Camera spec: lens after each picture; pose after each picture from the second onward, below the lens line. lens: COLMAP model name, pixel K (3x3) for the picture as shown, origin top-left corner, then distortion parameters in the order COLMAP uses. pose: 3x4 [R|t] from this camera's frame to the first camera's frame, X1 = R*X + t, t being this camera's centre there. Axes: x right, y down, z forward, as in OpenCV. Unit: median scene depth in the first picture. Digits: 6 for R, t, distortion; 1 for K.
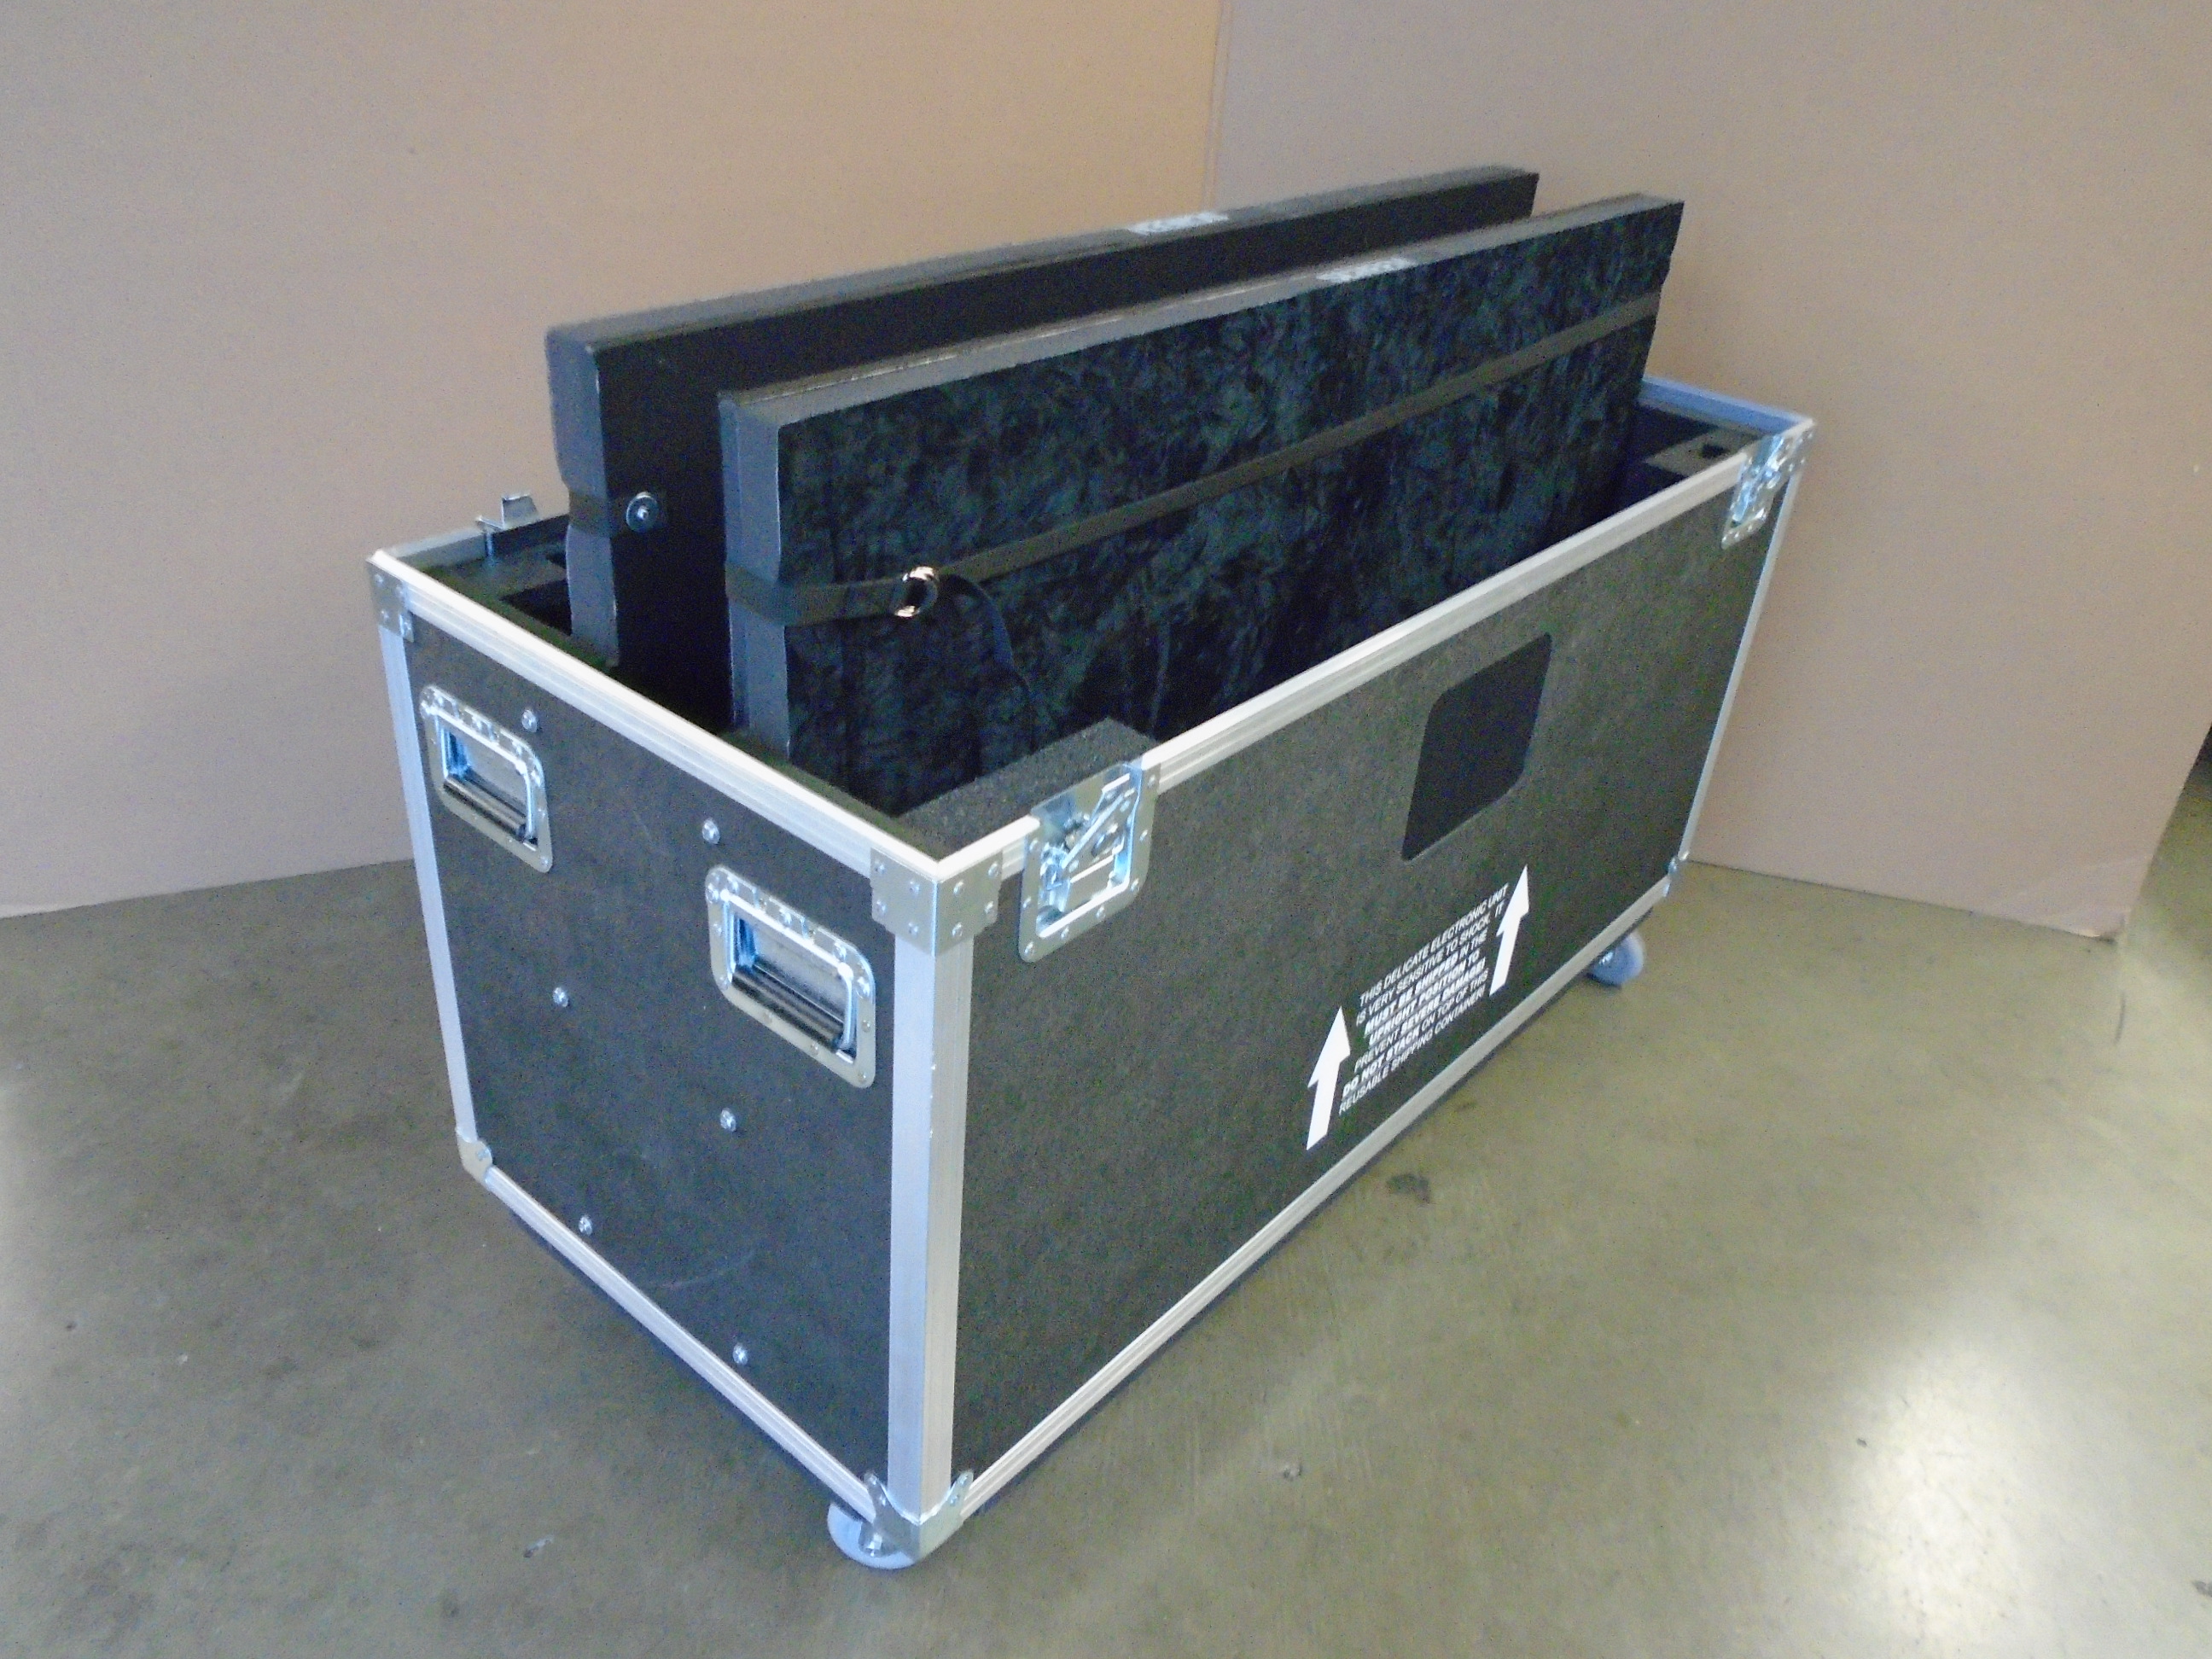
lens RADIAL K [[1696.2, 0, 1101.2], [0, 1696.2, 824.8], [0, 0, 1]] dist [-0.001347, -0.002990]
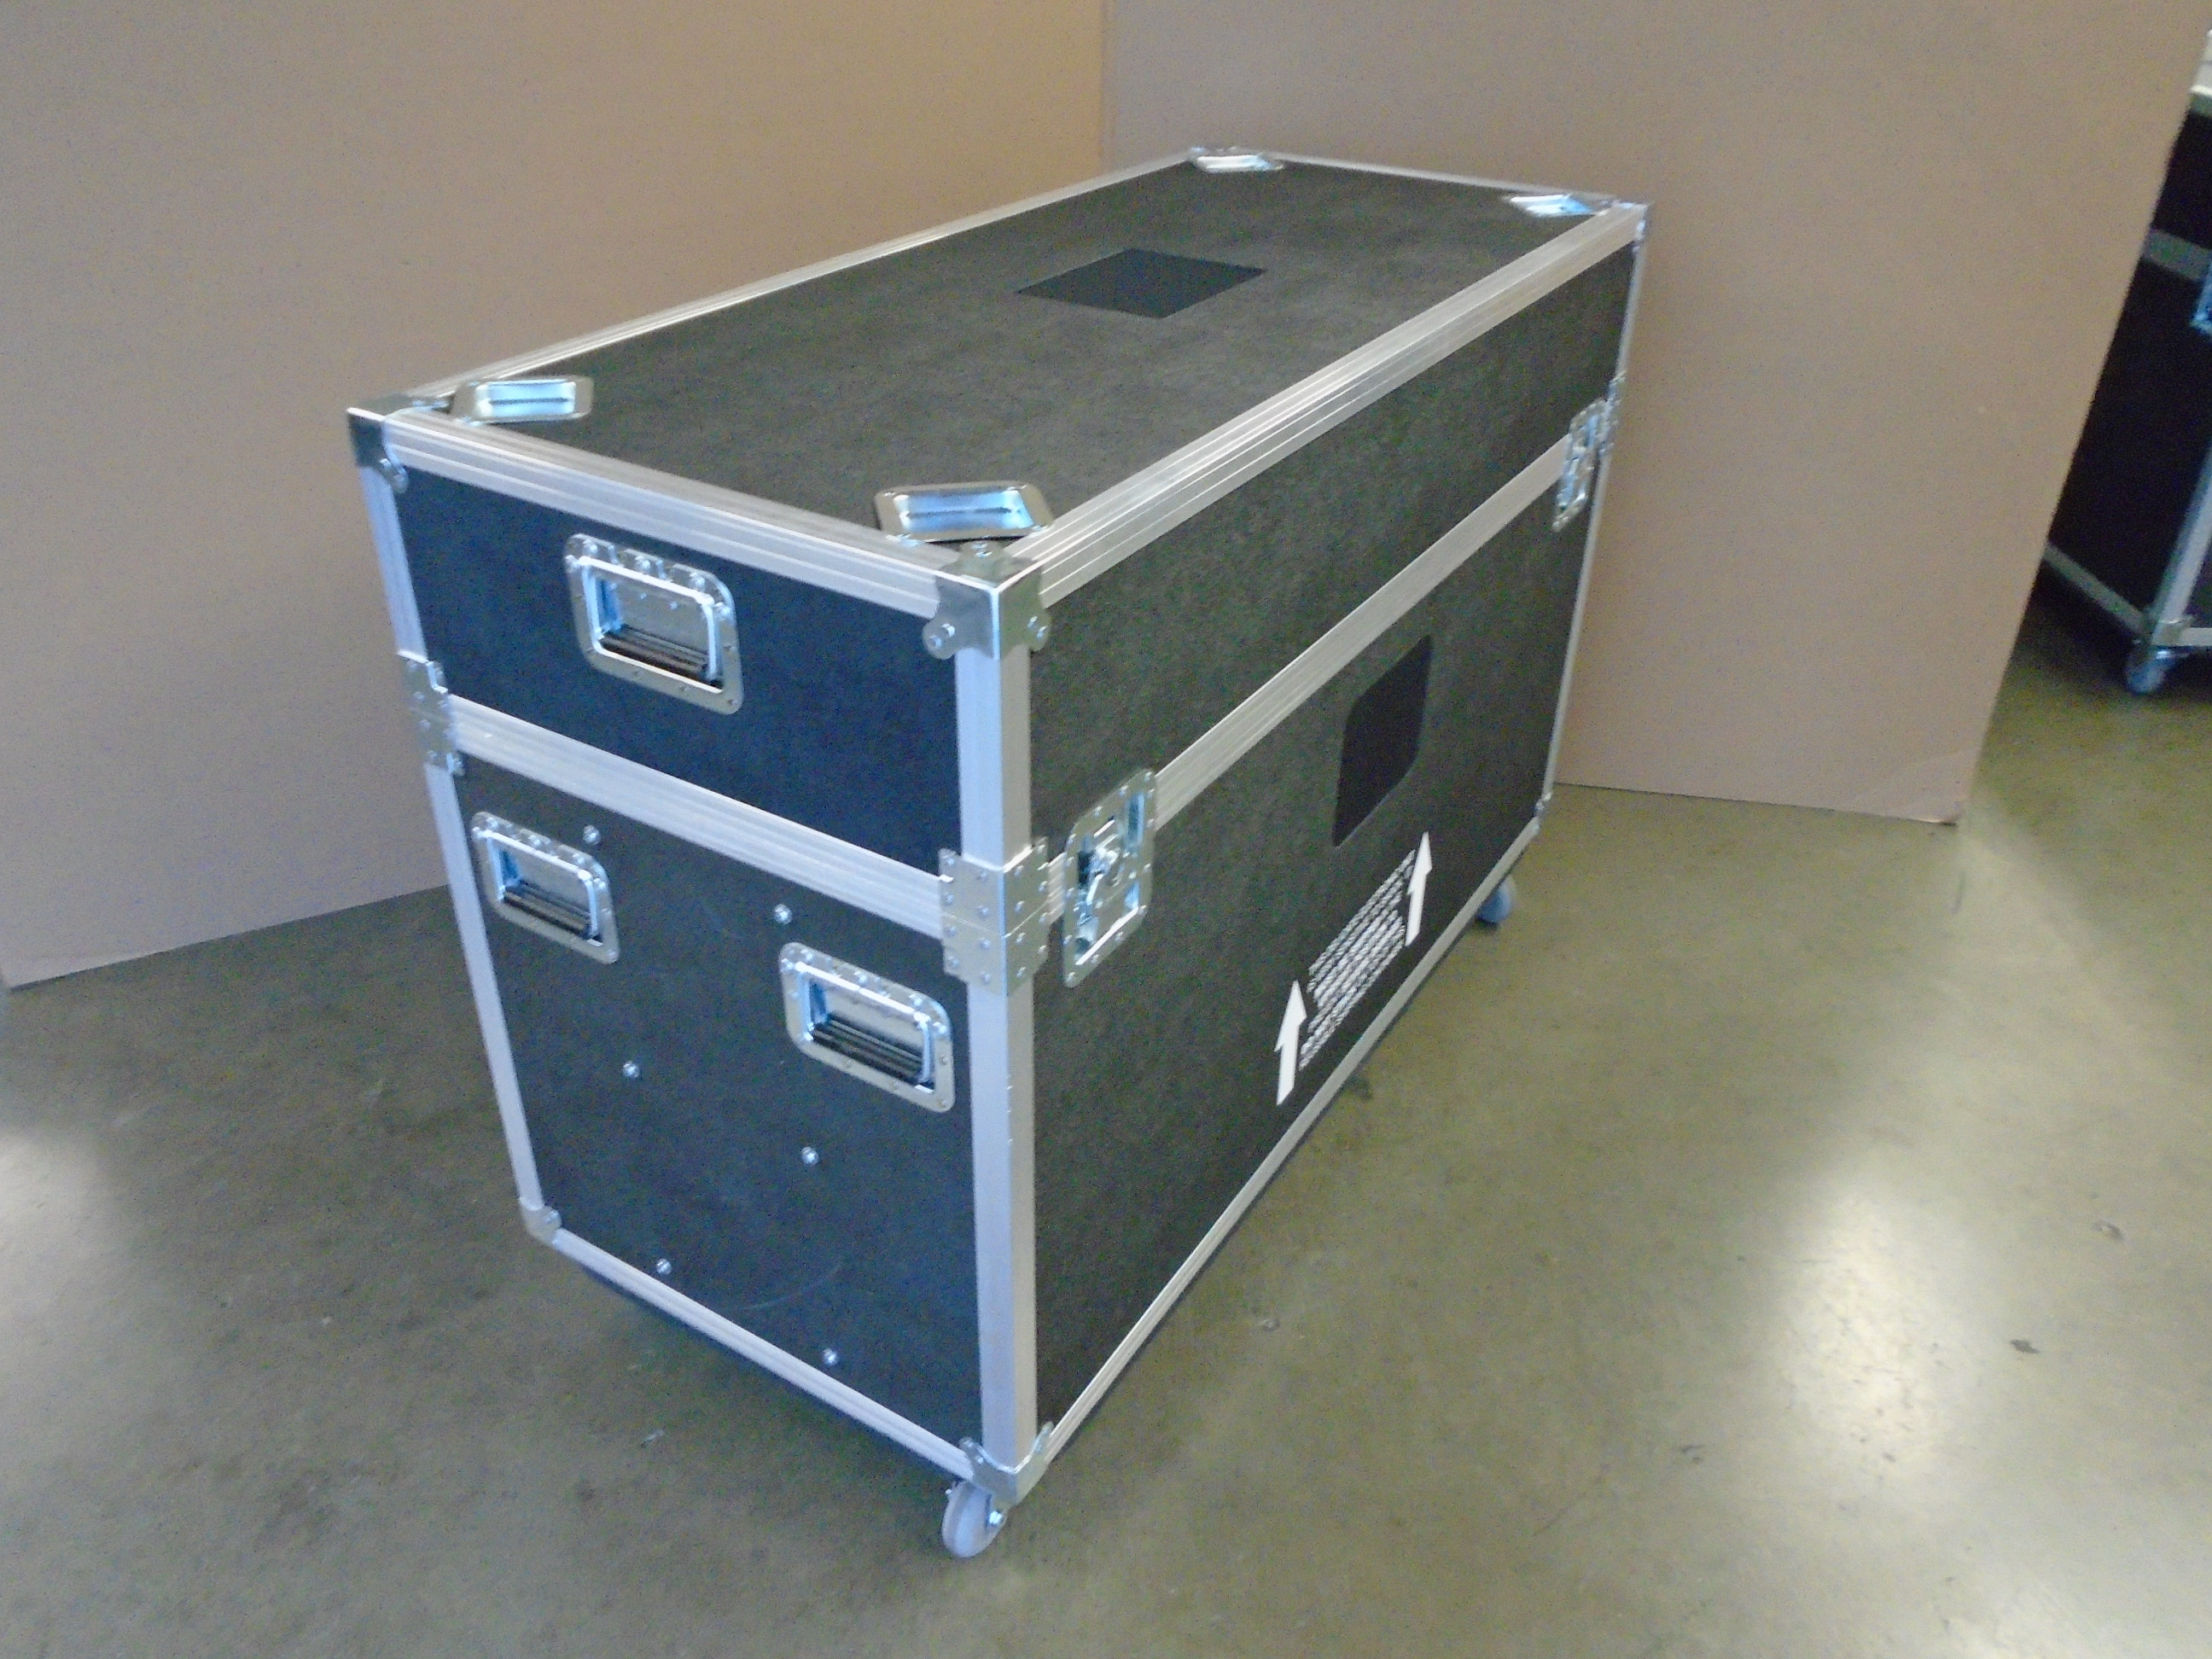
lens RADIAL K [[1696.2, 0, 1106.1], [0, 1696.2, 819.4], [0, 0, 1]] dist [-0.001347, -0.002990]
pose [[0.986614, -0.129459, 0.099158, -0.093071], [0.127834, 0.991538, 0.022596, -0.046488], [-0.101244, -0.009618, 0.994815, -0.144879]]
